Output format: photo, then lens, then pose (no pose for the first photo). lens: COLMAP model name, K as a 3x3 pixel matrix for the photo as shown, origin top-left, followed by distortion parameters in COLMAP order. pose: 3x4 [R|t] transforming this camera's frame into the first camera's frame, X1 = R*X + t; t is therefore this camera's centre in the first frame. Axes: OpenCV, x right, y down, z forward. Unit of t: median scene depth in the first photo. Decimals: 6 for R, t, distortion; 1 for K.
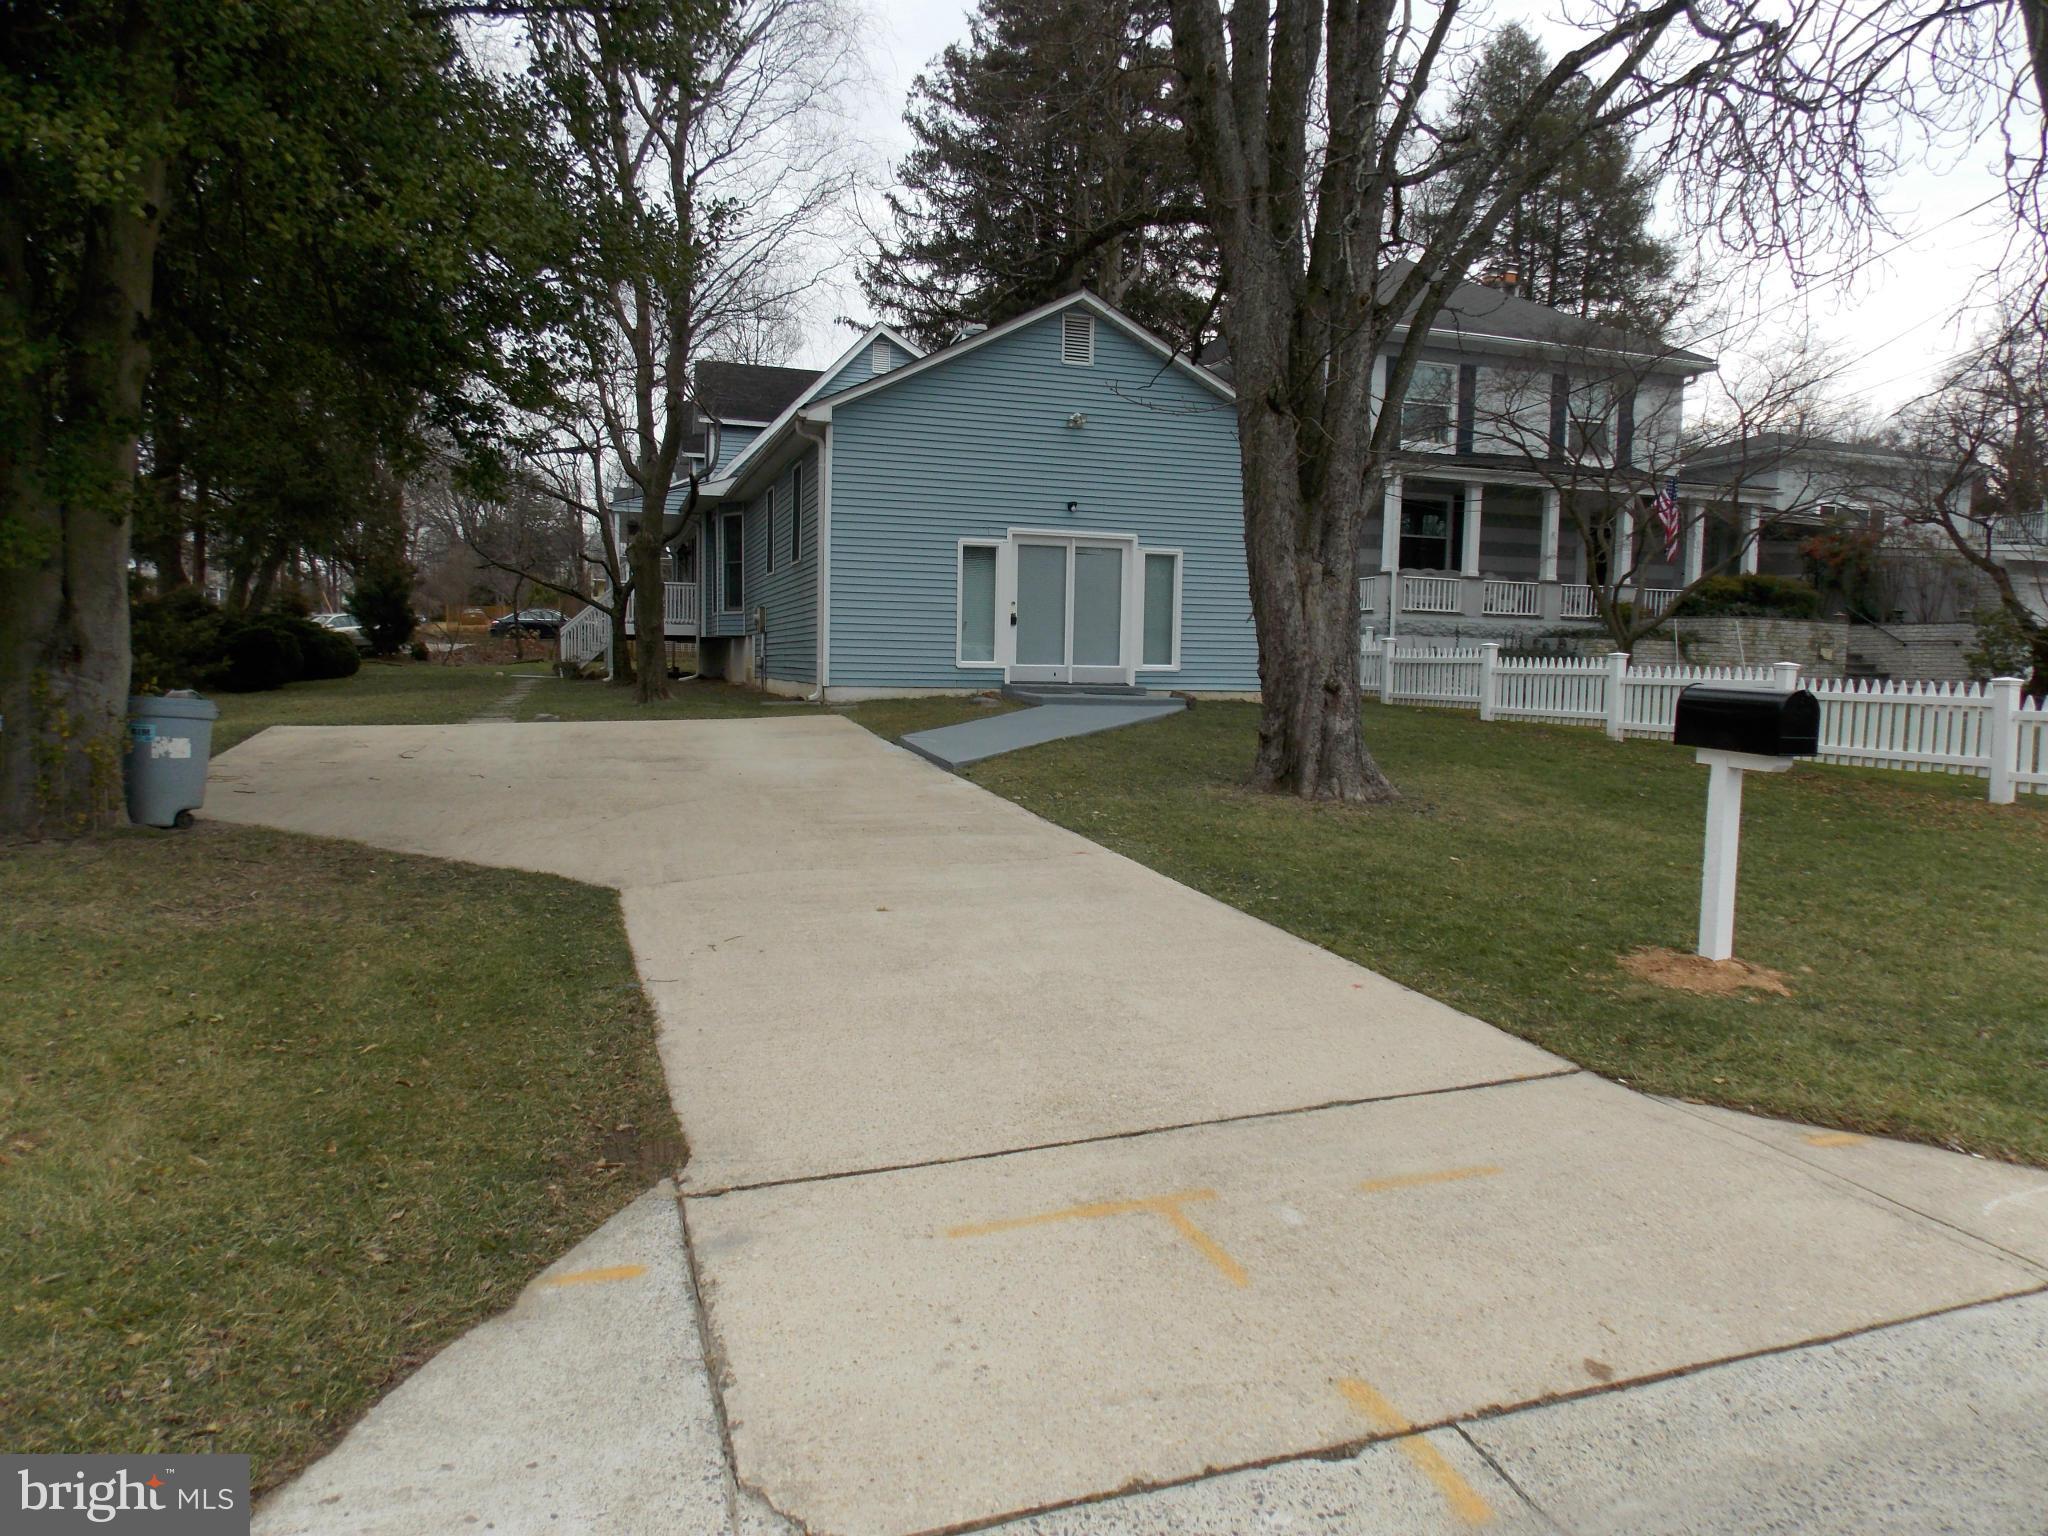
lens RADIAL K [[1357.4, 0, 1025.5], [0, 1357.4, 768.3], [0, 0, 1]] dist [-0.001535, -0.000300]
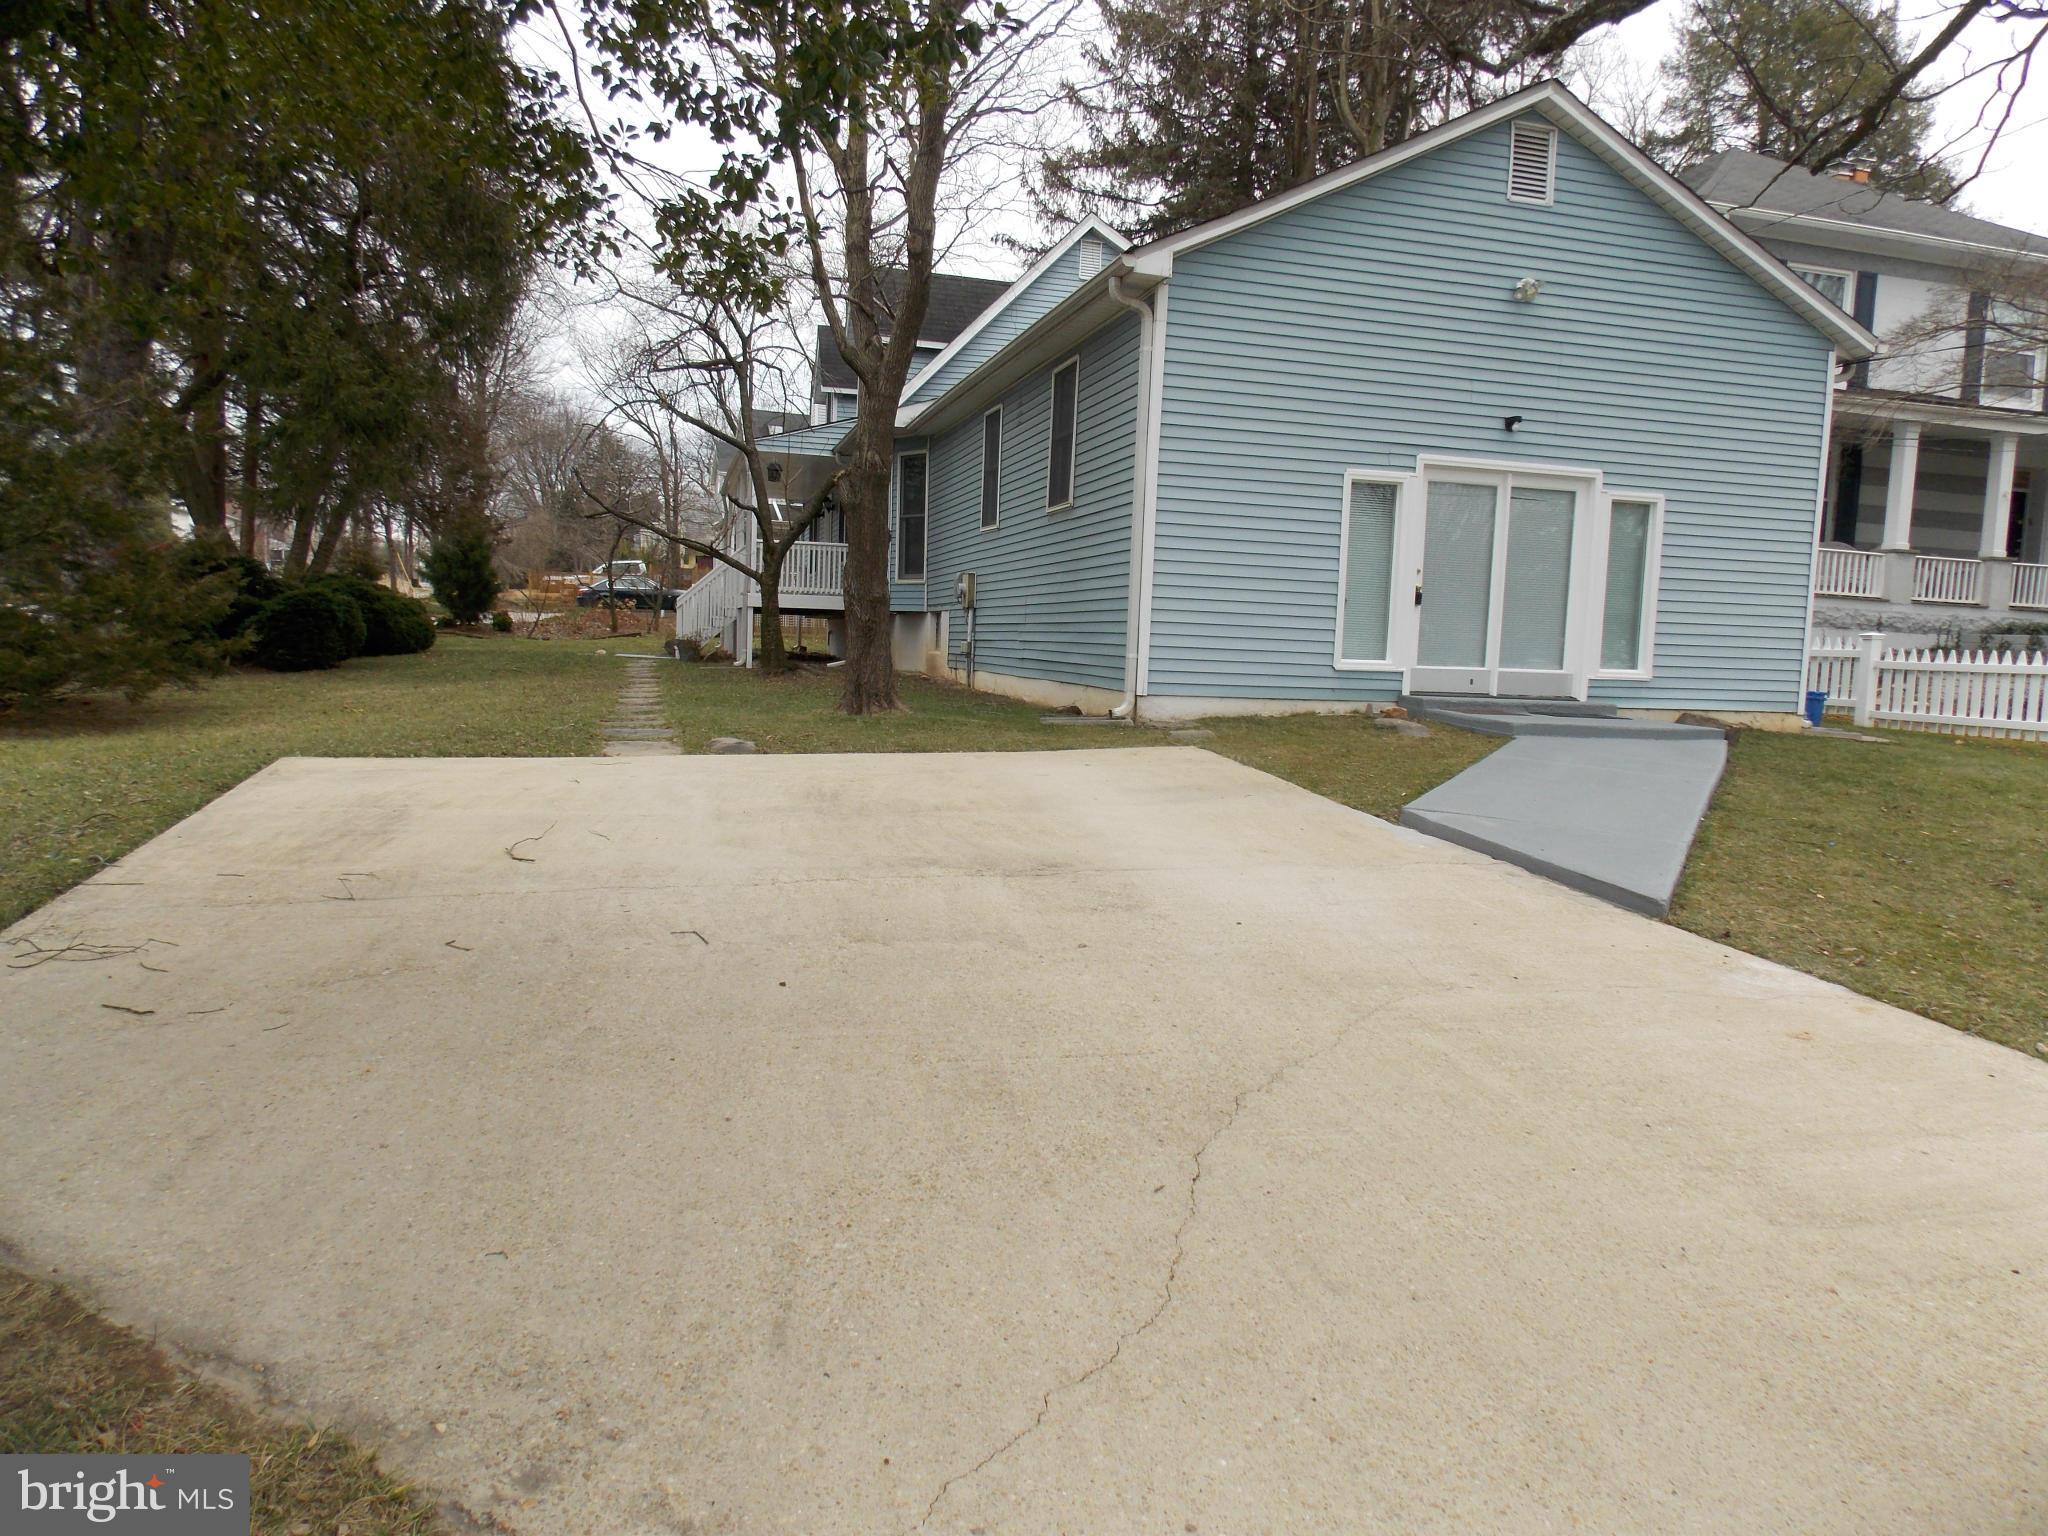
lens RADIAL K [[1357.4, 0, 1025.2], [0, 1357.4, 768.7], [0, 0, 1]] dist [-0.001535, -0.000300]
pose [[0.998694, 0.023365, -0.045426, -0.154382], [-0.022601, 0.999595, 0.017269, -0.031916], [0.045811, -0.016220, 0.998818, 0.317718]]
